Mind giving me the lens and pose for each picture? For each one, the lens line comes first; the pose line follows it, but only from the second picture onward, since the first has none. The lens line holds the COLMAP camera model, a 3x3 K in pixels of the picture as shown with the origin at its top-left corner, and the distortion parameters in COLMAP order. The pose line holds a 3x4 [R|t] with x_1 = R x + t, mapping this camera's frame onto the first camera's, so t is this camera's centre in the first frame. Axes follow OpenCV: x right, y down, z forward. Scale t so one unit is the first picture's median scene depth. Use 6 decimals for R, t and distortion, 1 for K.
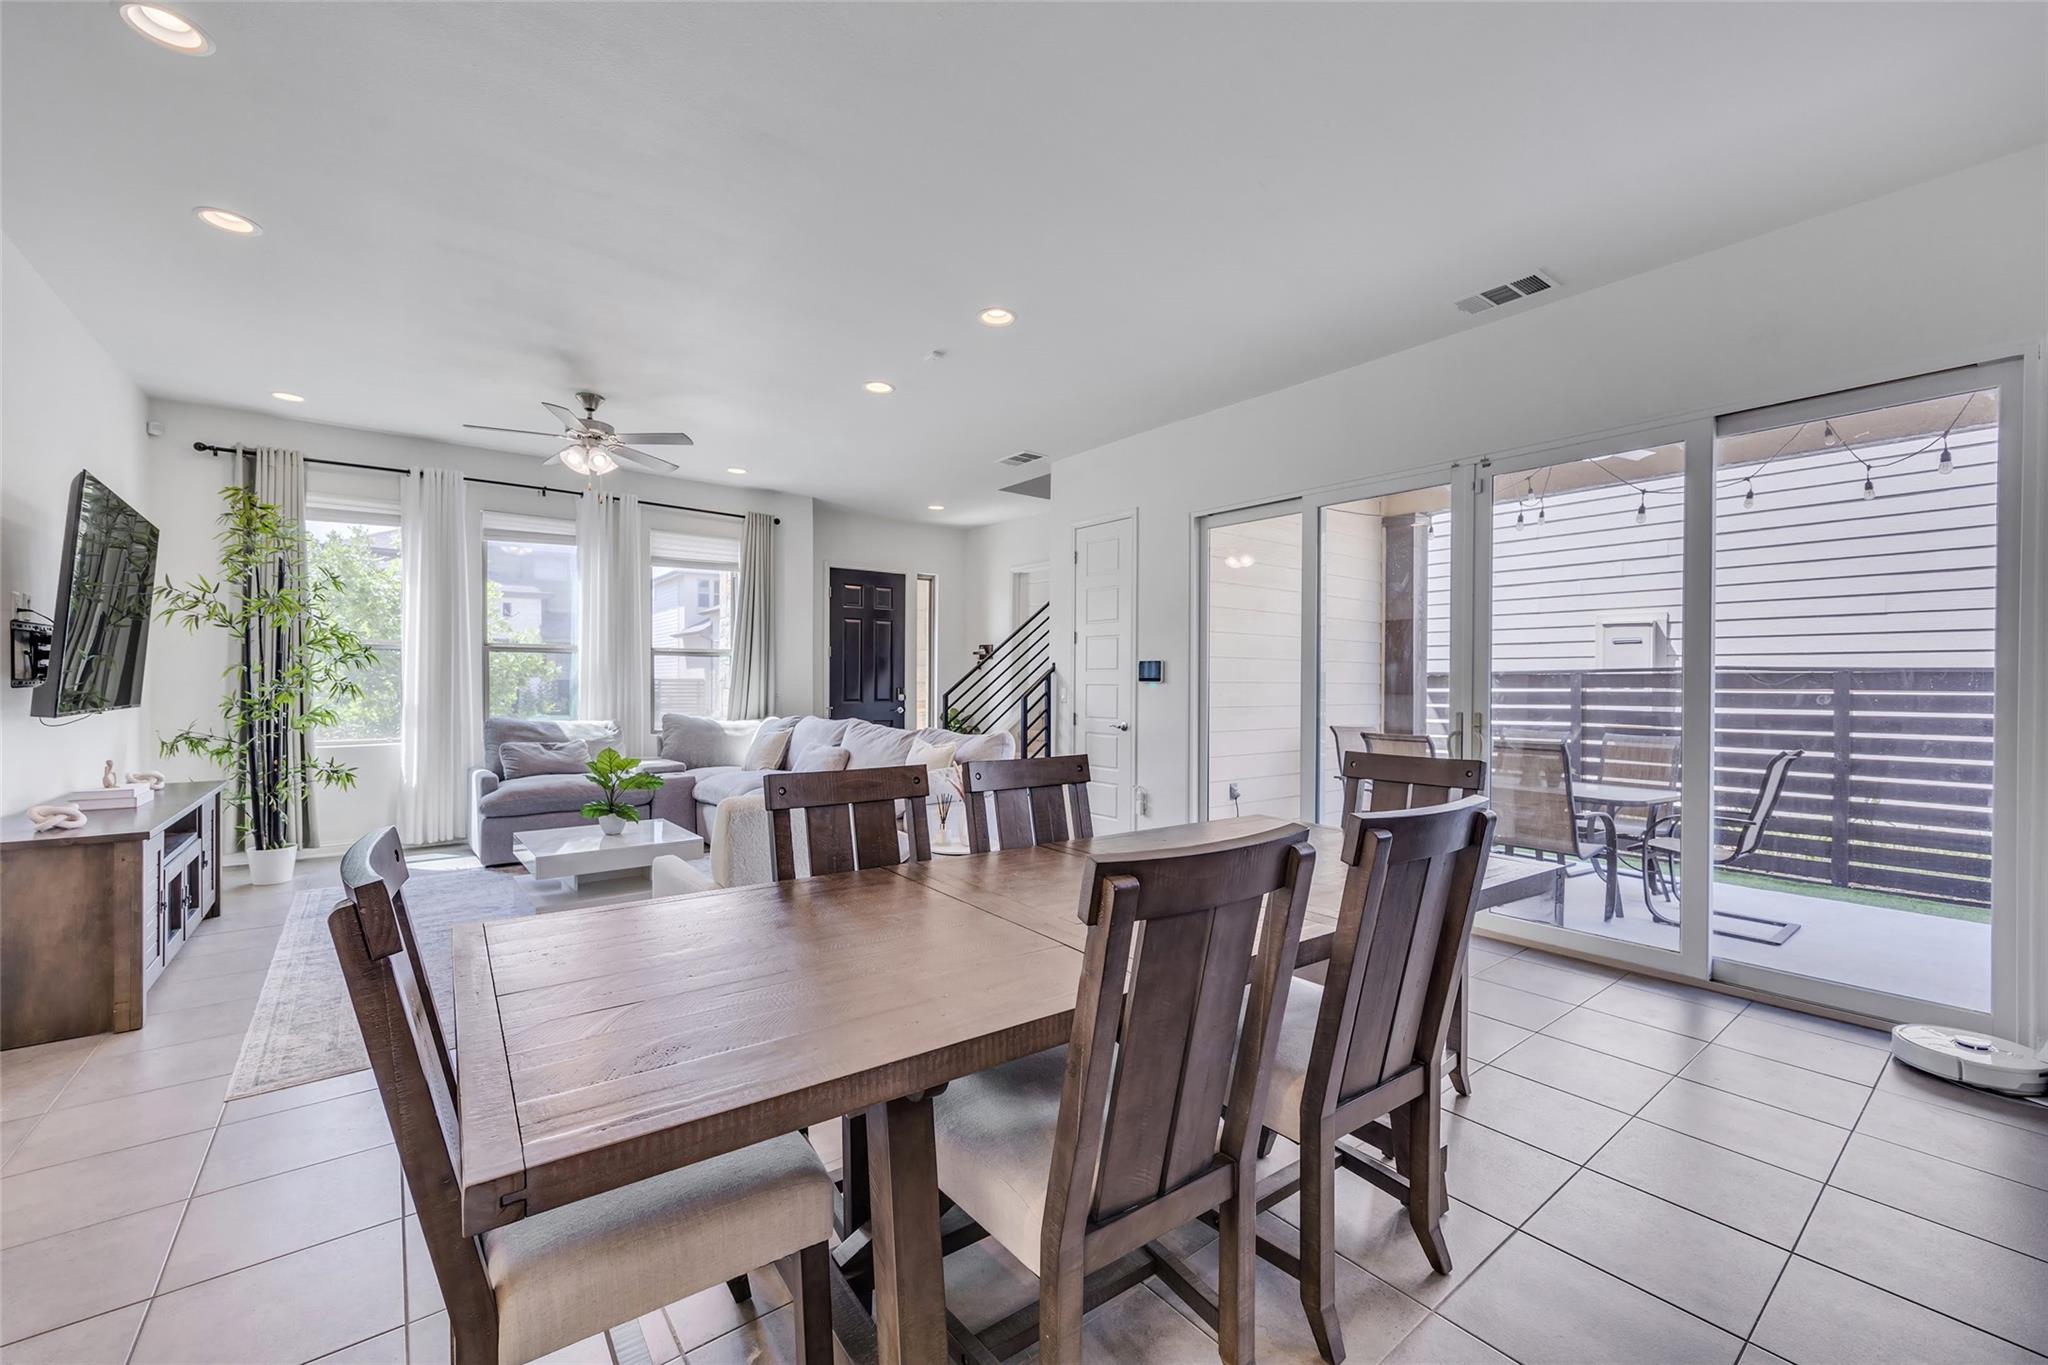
lens RADIAL K [[819.9, 0, 1031.4], [0, 819.9, 686.7], [0, 0, 1]] dist [-0.000922, 0.000916]
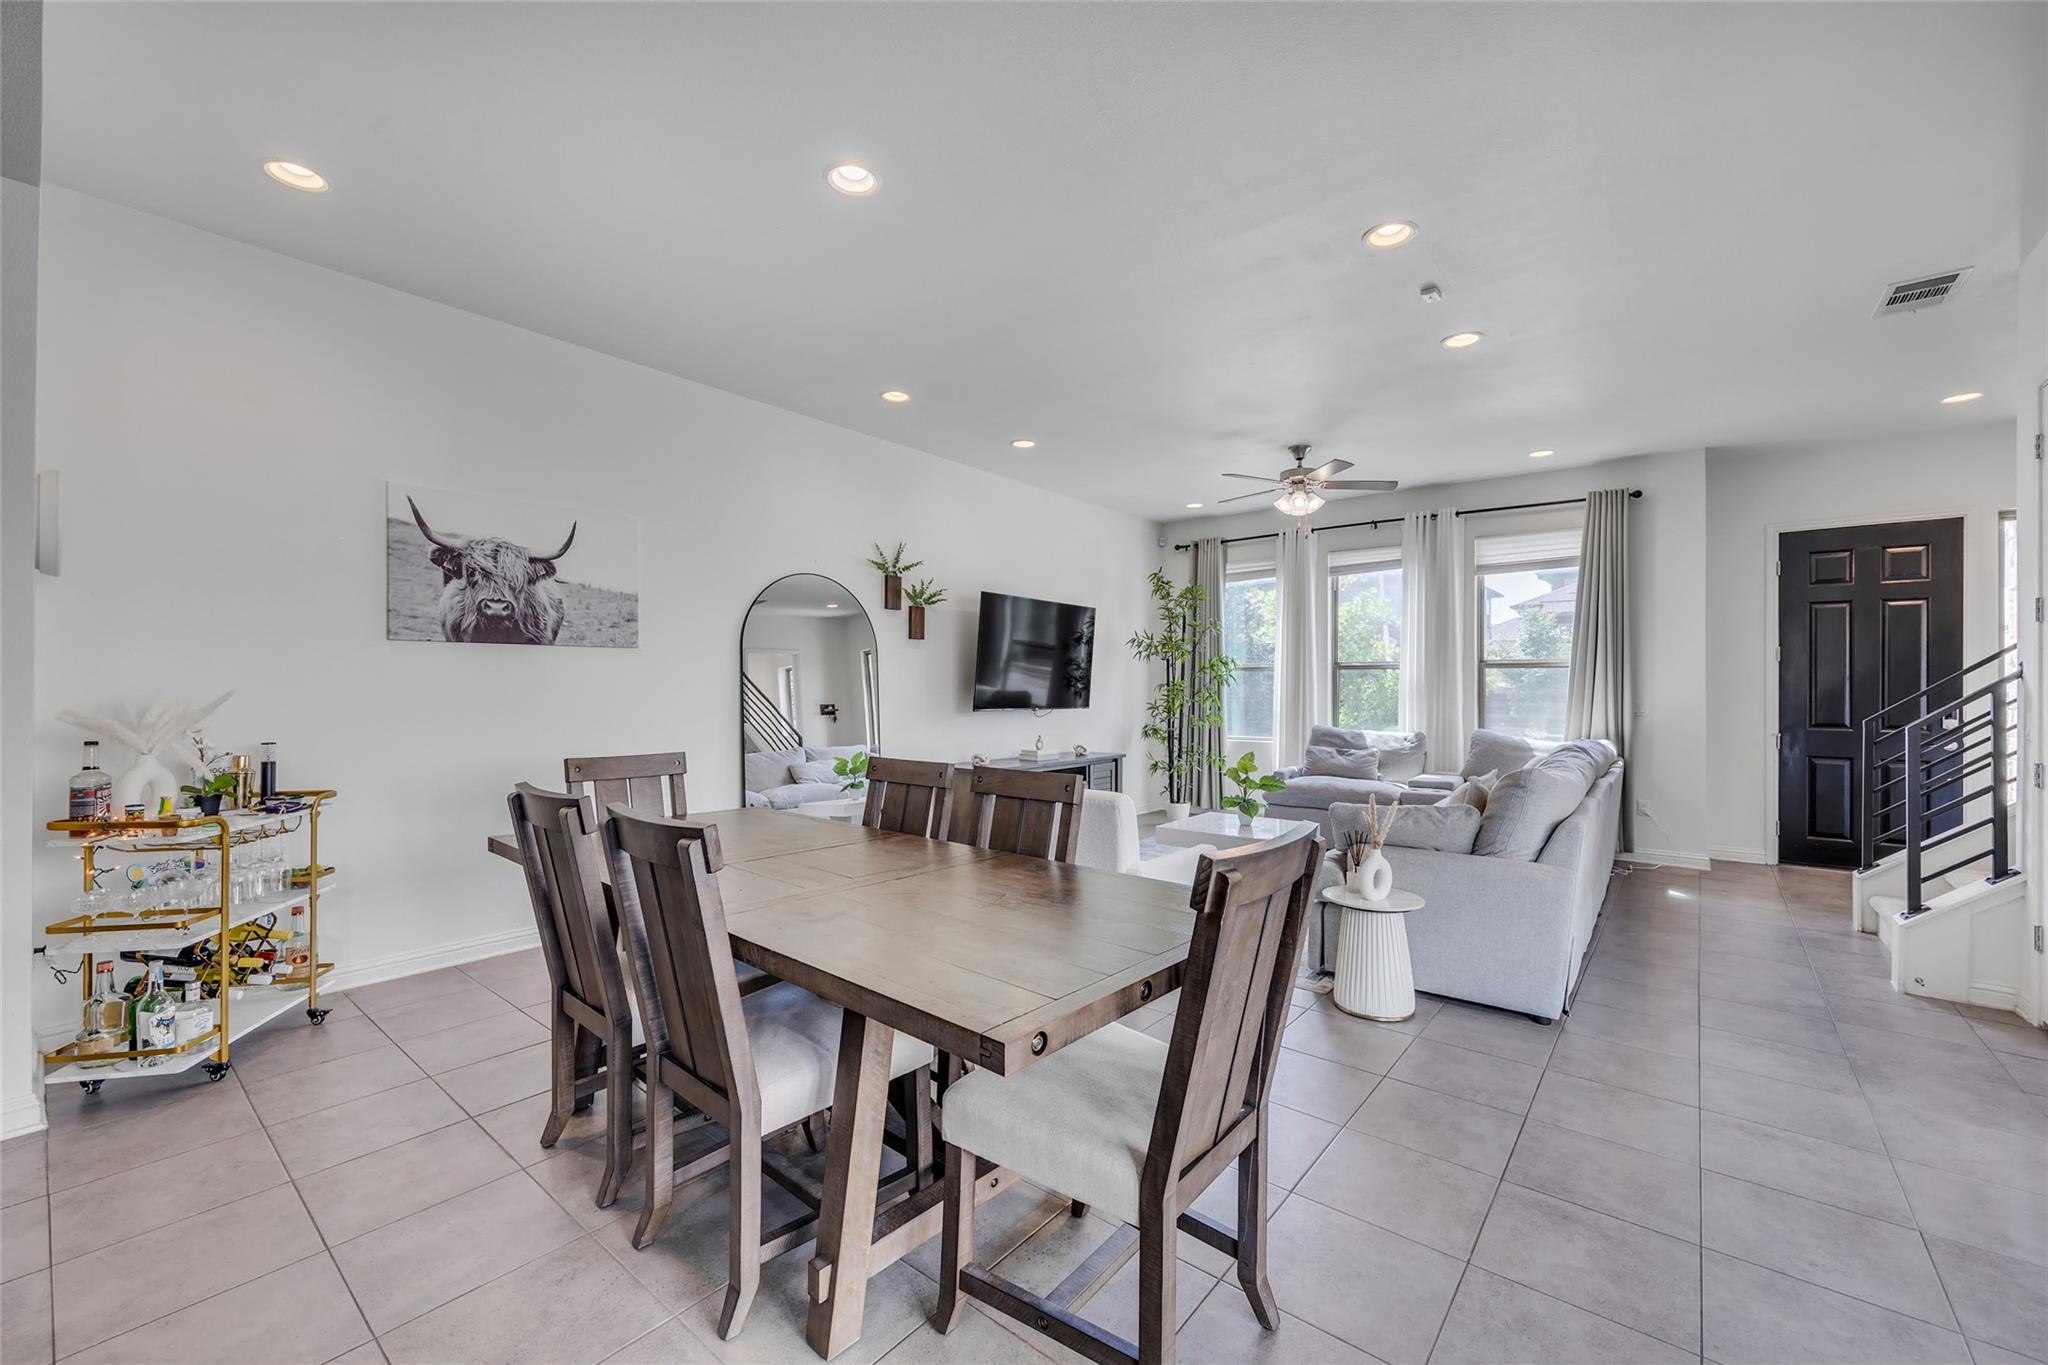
lens RADIAL K [[819.9, 0, 1025.1], [0, 819.9, 688.7], [0, 0, 1]] dist [-0.000922, 0.000916]
pose [[0.214907, -0.002984, -0.976630, 0.457350], [-0.009827, 0.999938, -0.005218, -0.005267], [0.976585, 0.010719, 0.214865, 0.347257]]
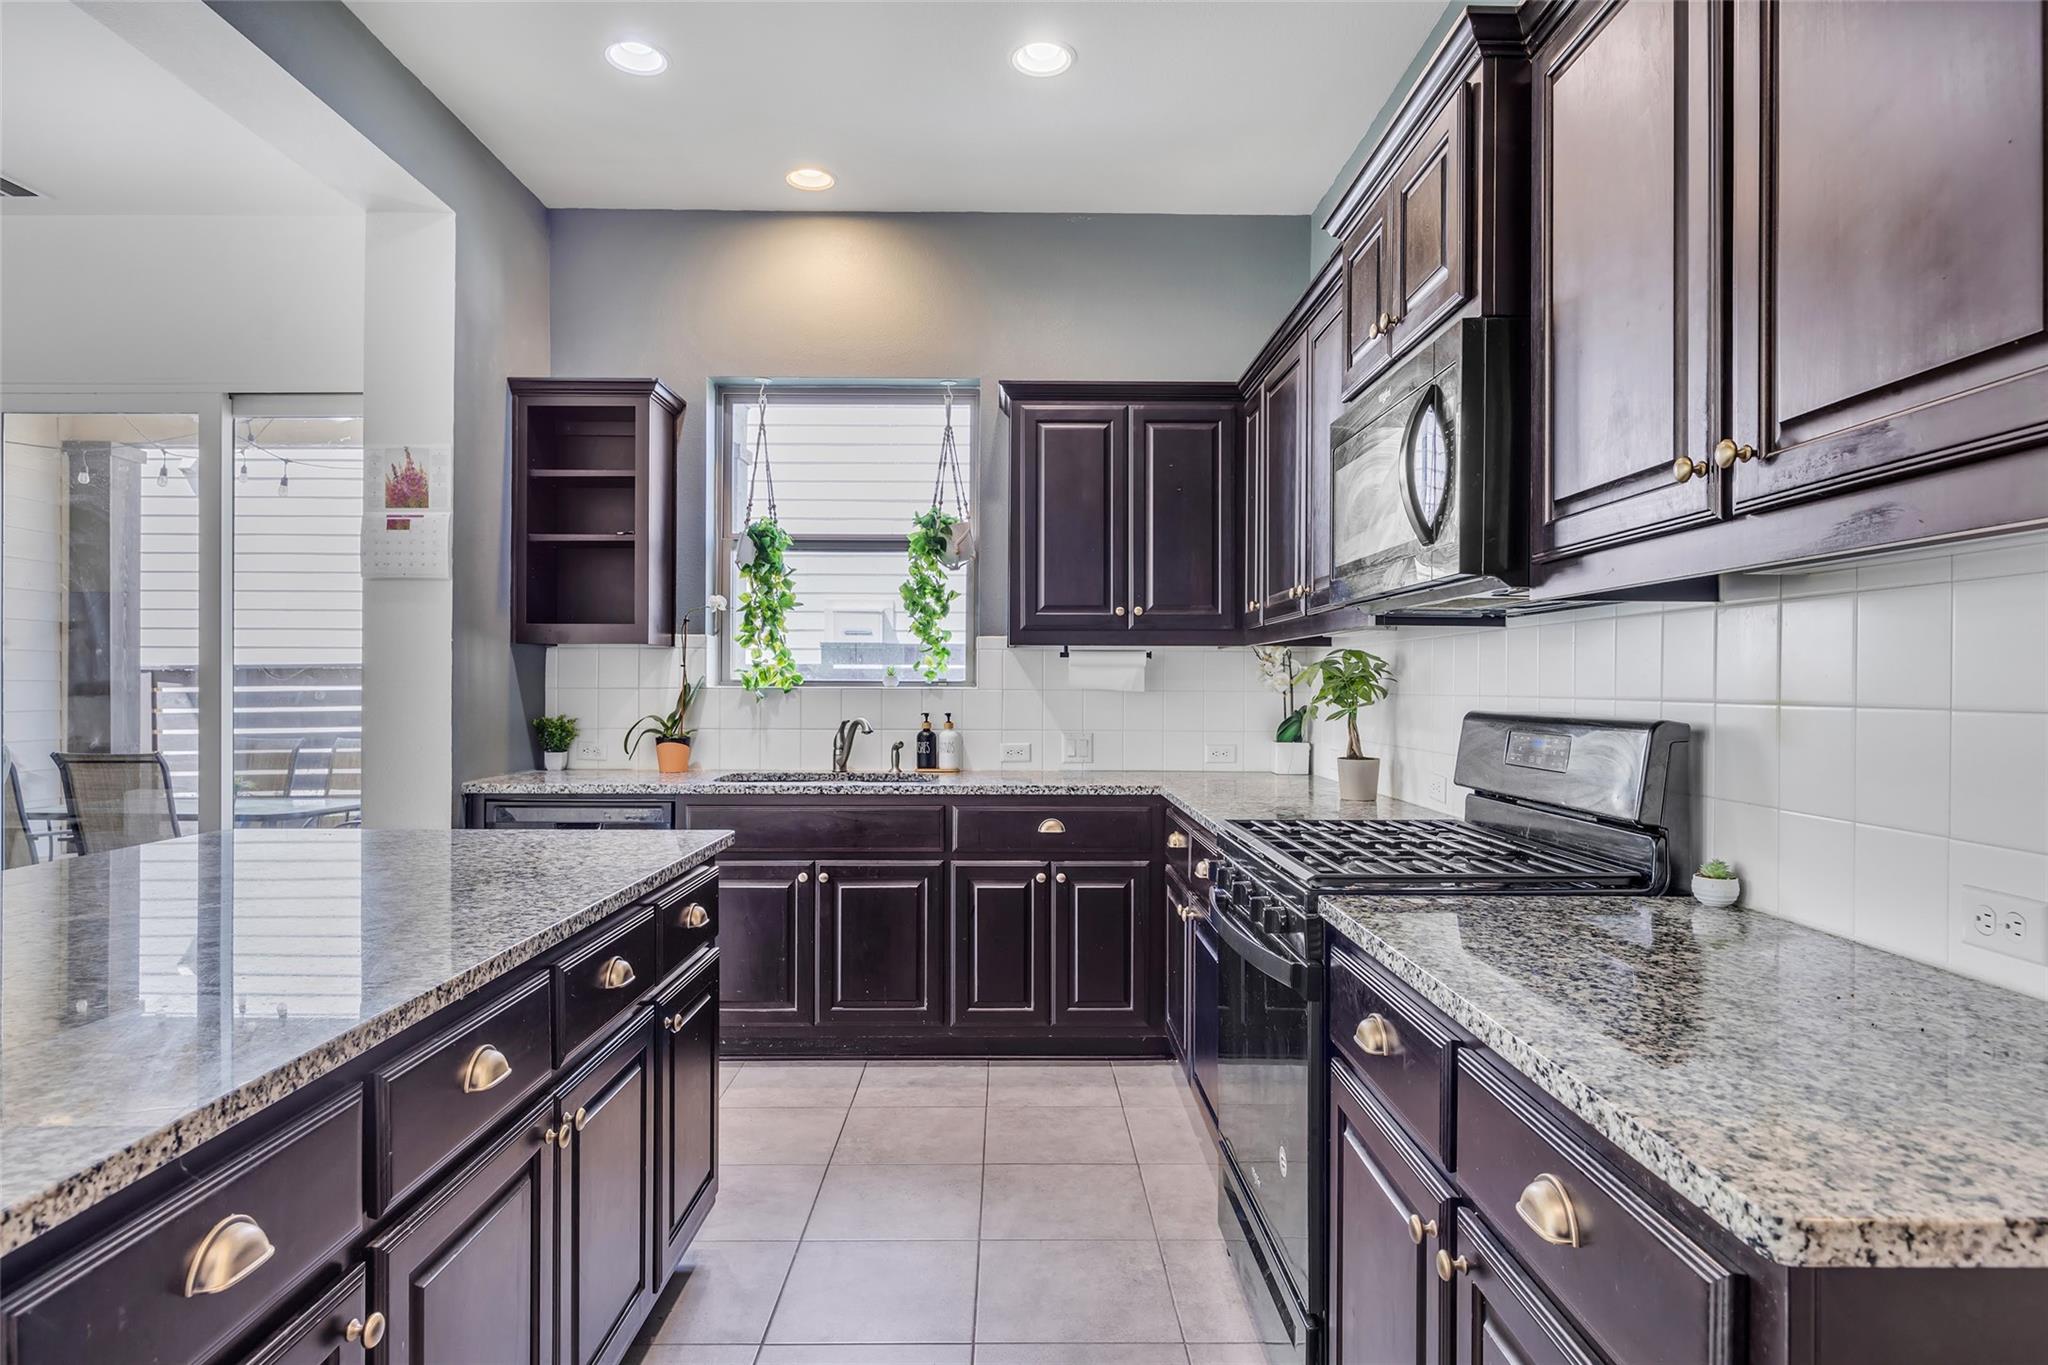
lens RADIAL K [[1141.9, 0, 1020.0], [0, 1141.9, 680.9], [0, 0, 1]] dist [0.003447, -0.001471]
pose [[0.611072, -0.003385, 0.791568, 0.211217], [0.006016, 0.999982, -0.000369, 0.002382], [-0.791552, 0.004987, 0.611081, -0.304700]]
